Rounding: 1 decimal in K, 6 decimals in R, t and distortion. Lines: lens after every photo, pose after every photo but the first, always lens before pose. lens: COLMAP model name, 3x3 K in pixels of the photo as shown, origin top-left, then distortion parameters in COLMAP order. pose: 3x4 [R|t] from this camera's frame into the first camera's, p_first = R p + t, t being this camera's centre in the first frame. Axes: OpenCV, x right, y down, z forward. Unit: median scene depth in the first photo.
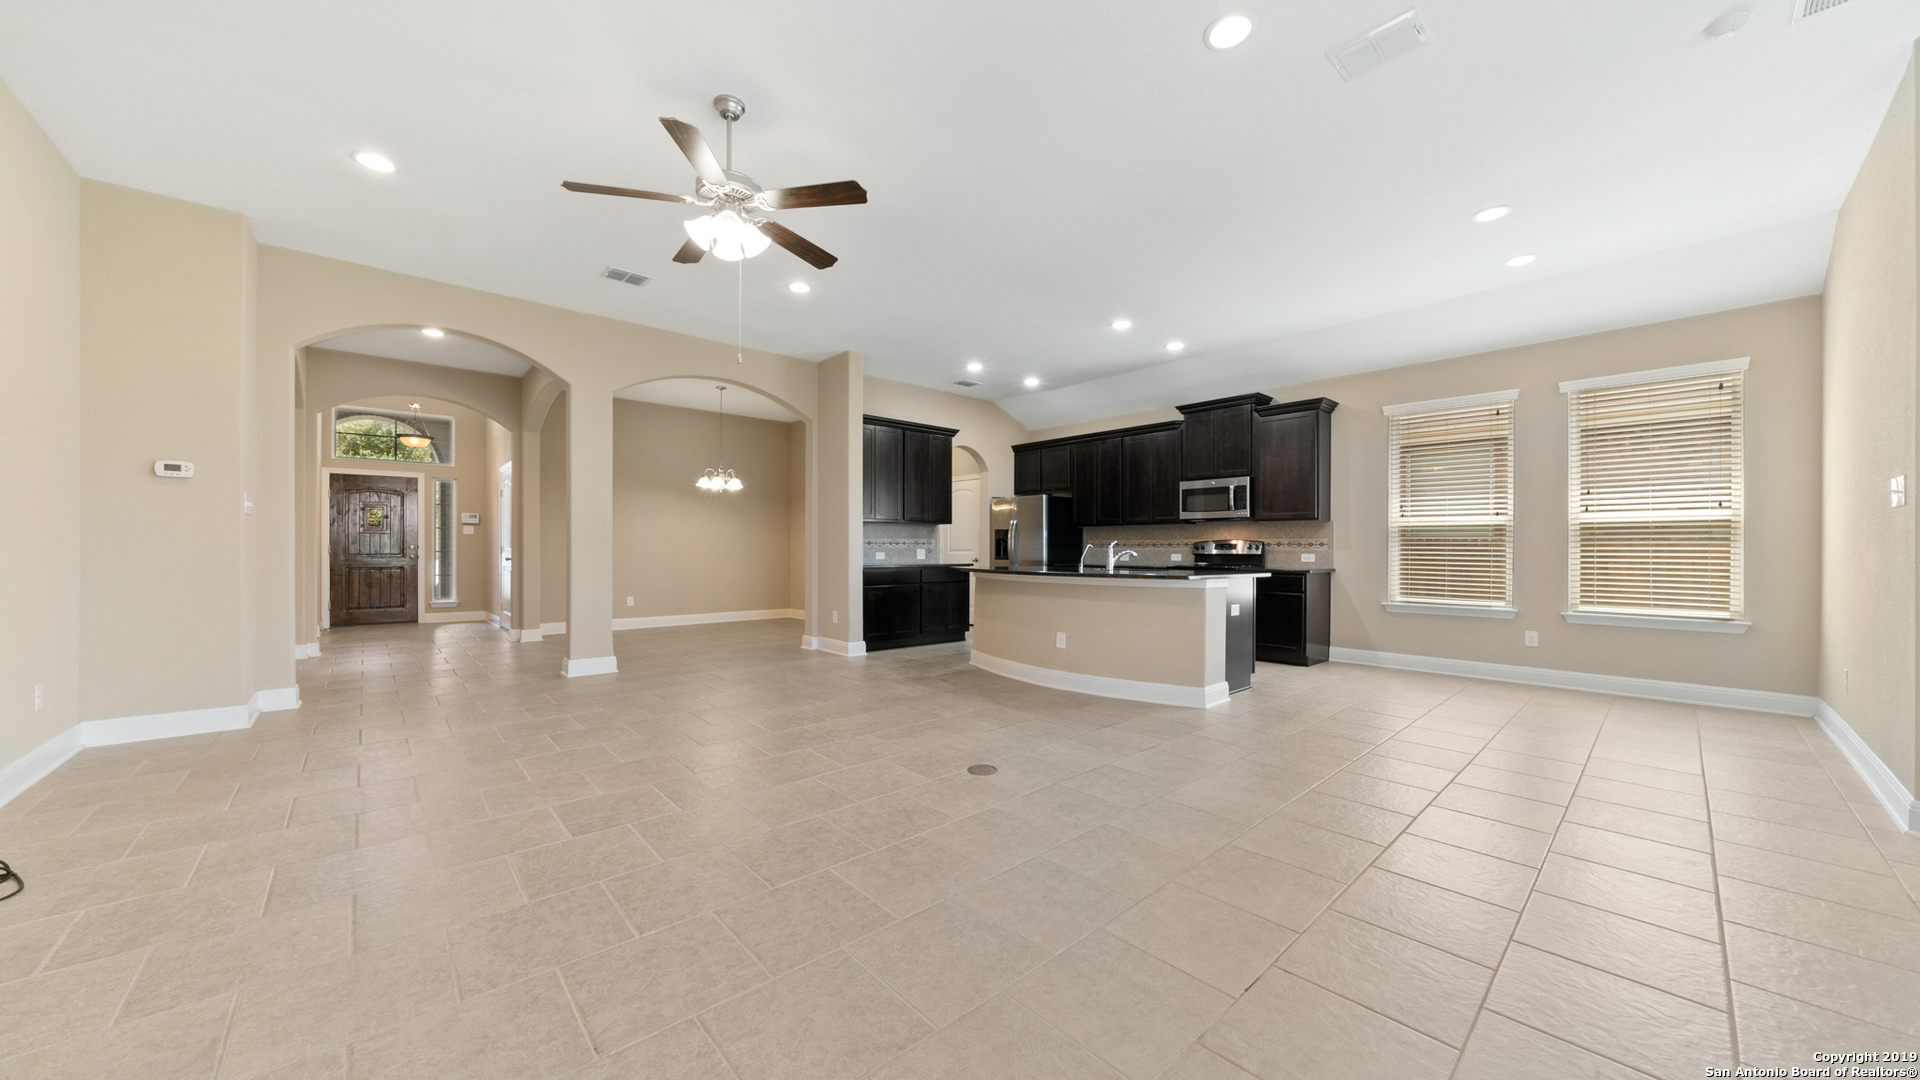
lens RADIAL K [[655.7, 0, 942.1], [0, 655.7, 547.1], [0, 0, 1]] dist [-0.003917, 0.000260]
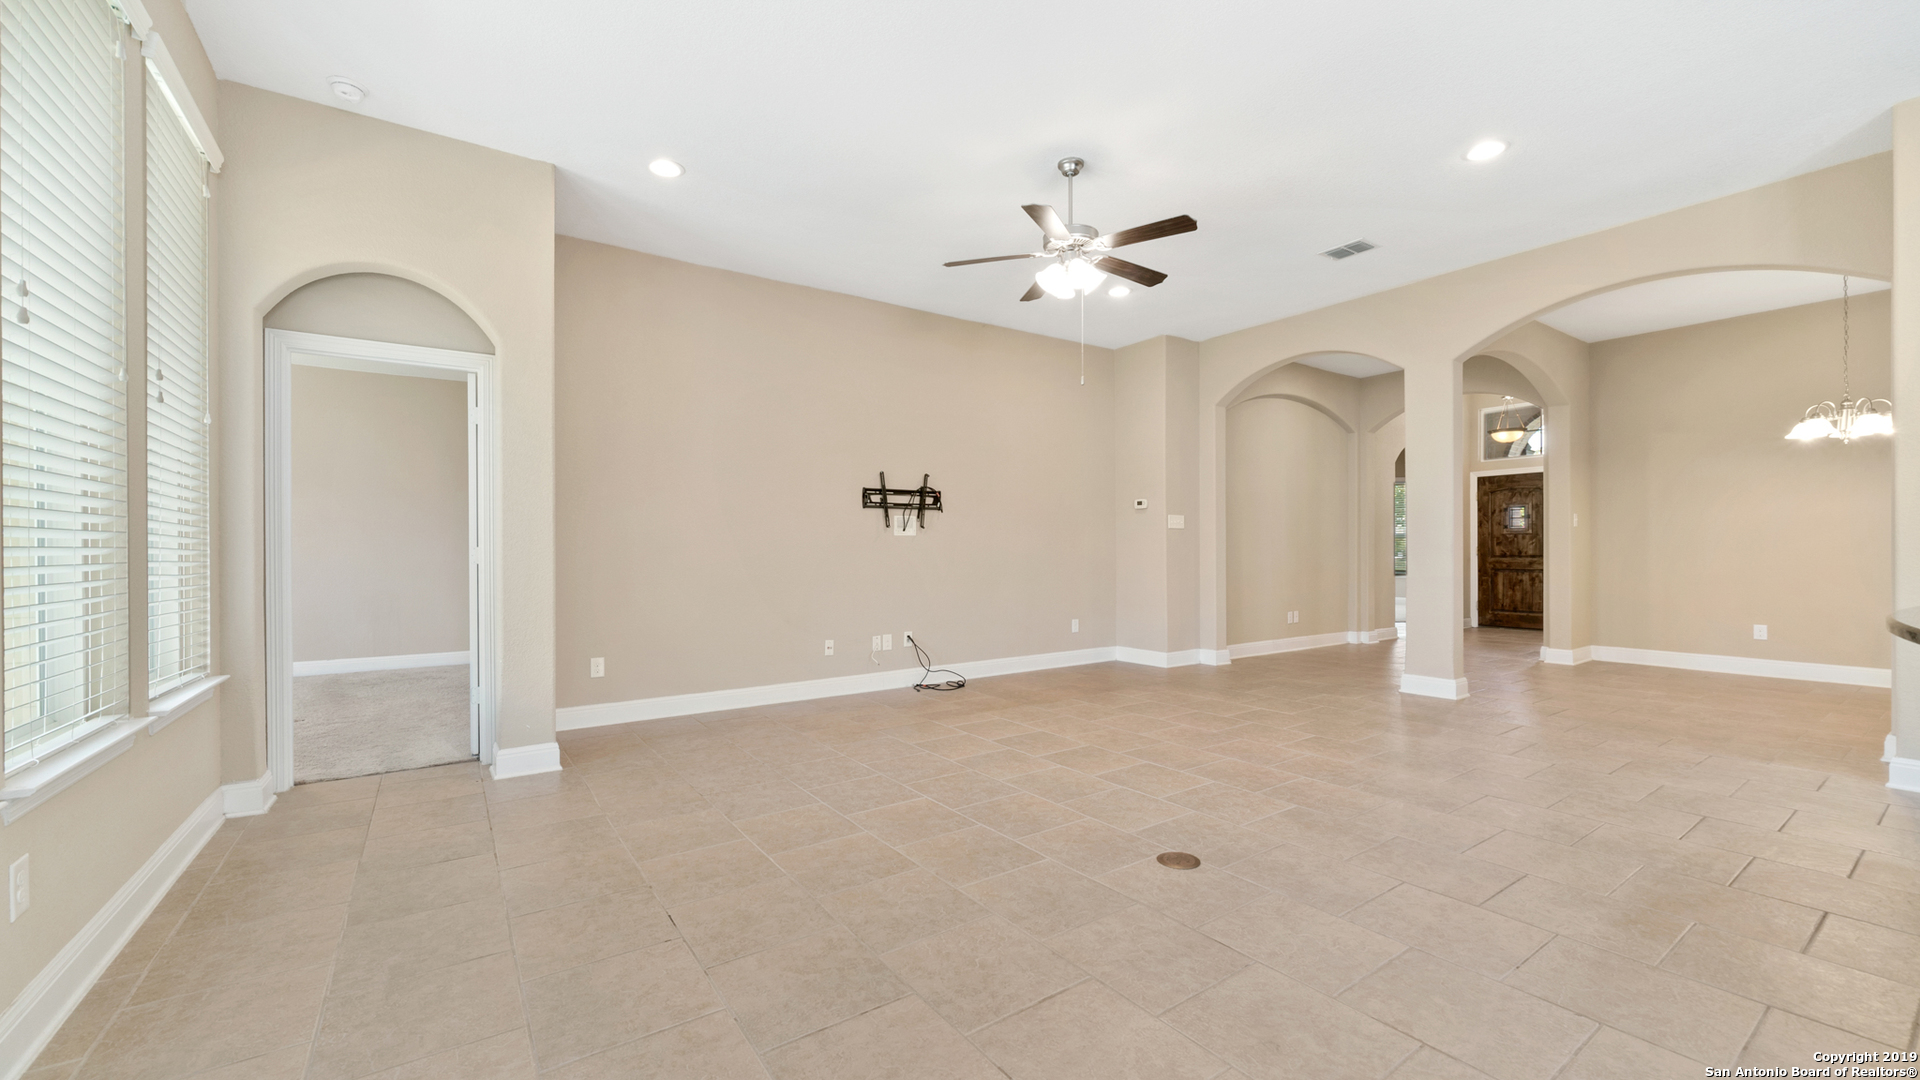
lens RADIAL K [[747.6, 0, 953.0], [0, 747.6, 549.8], [0, 0, 1]] dist [-0.002501, 0.000140]
pose [[-0.118768, -0.003192, -0.992917, 0.418474], [0.006266, 0.999973, -0.003964, 0.001811], [0.992902, -0.006692, -0.118745, 0.398183]]
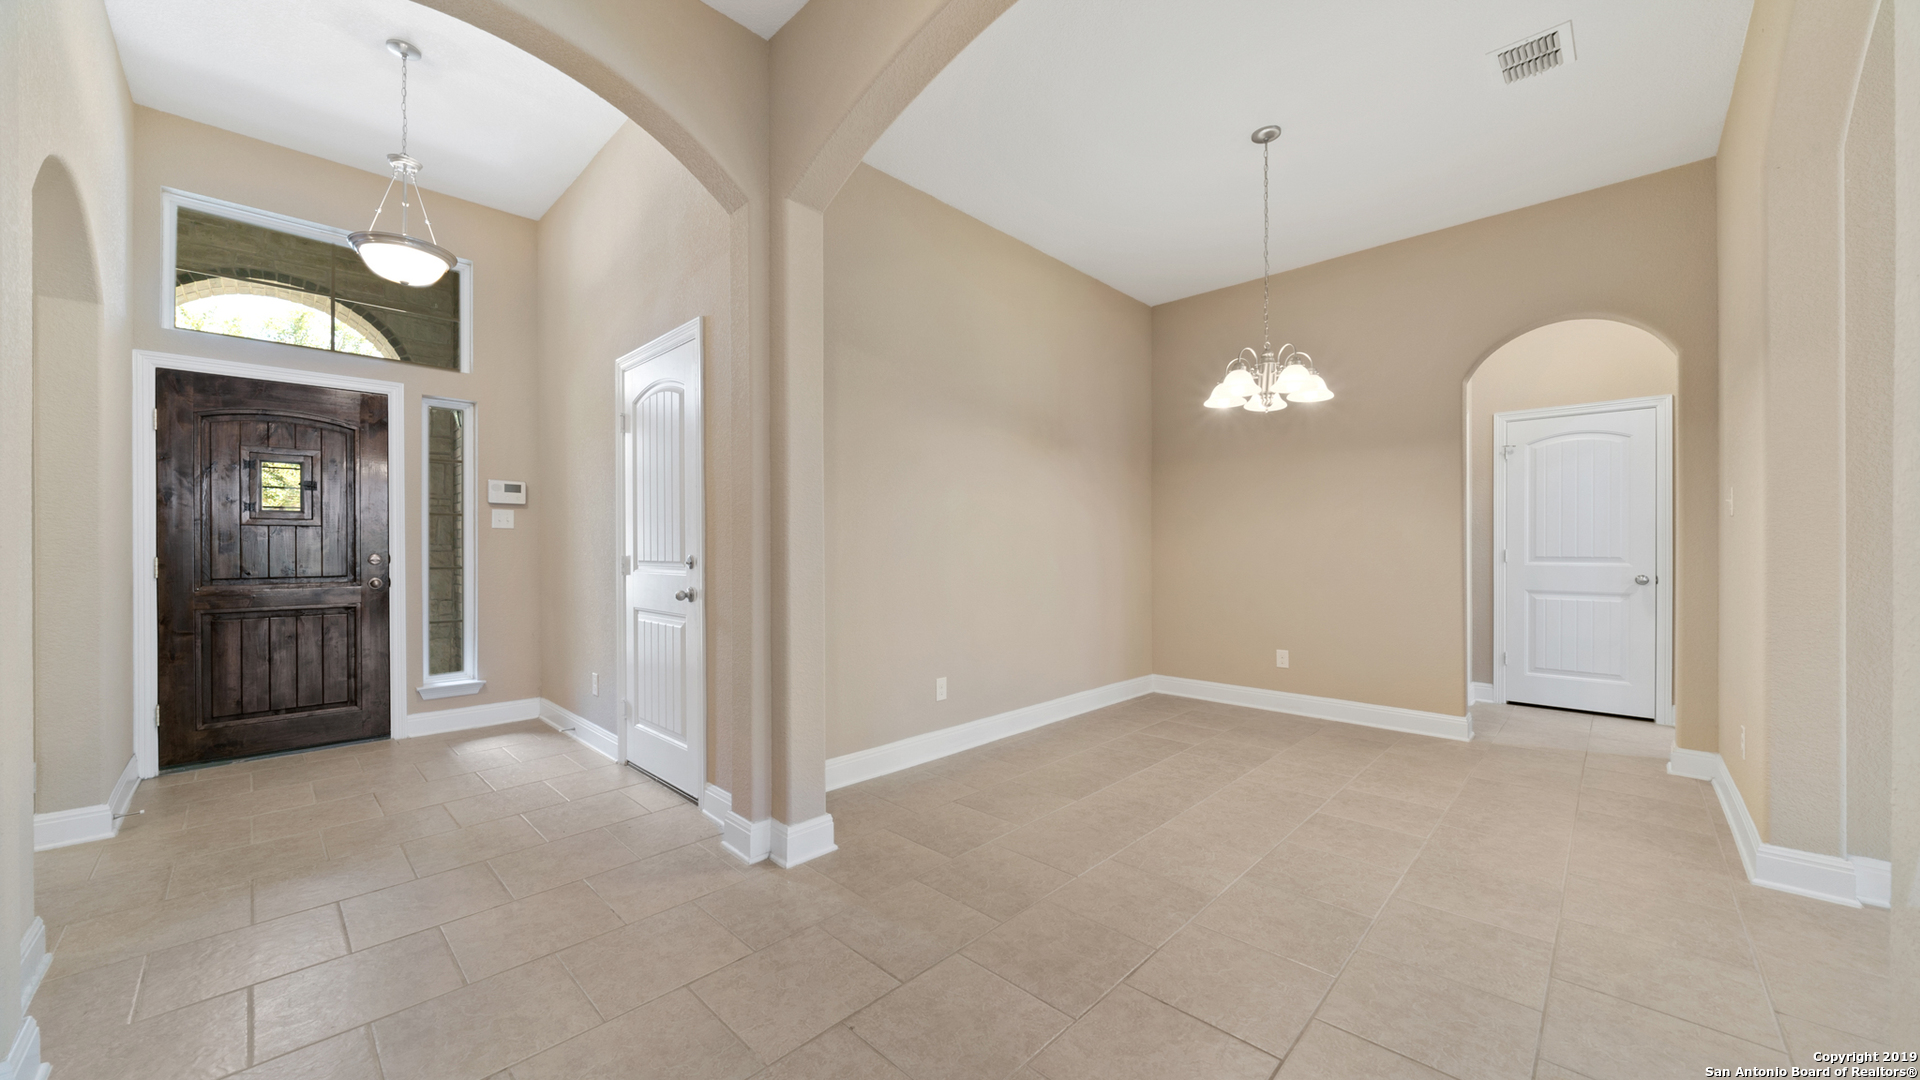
lens RADIAL K [[716.9, 0, 975.1], [0, 716.9, 548.2], [0, 0, 1]] dist [-0.000466, -0.000328]
pose [[0.994890, -0.000089, 0.100968, -0.634252], [-0.000640, 0.999974, 0.007191, -0.014174], [-0.100966, -0.007219, 0.994864, 0.674167]]
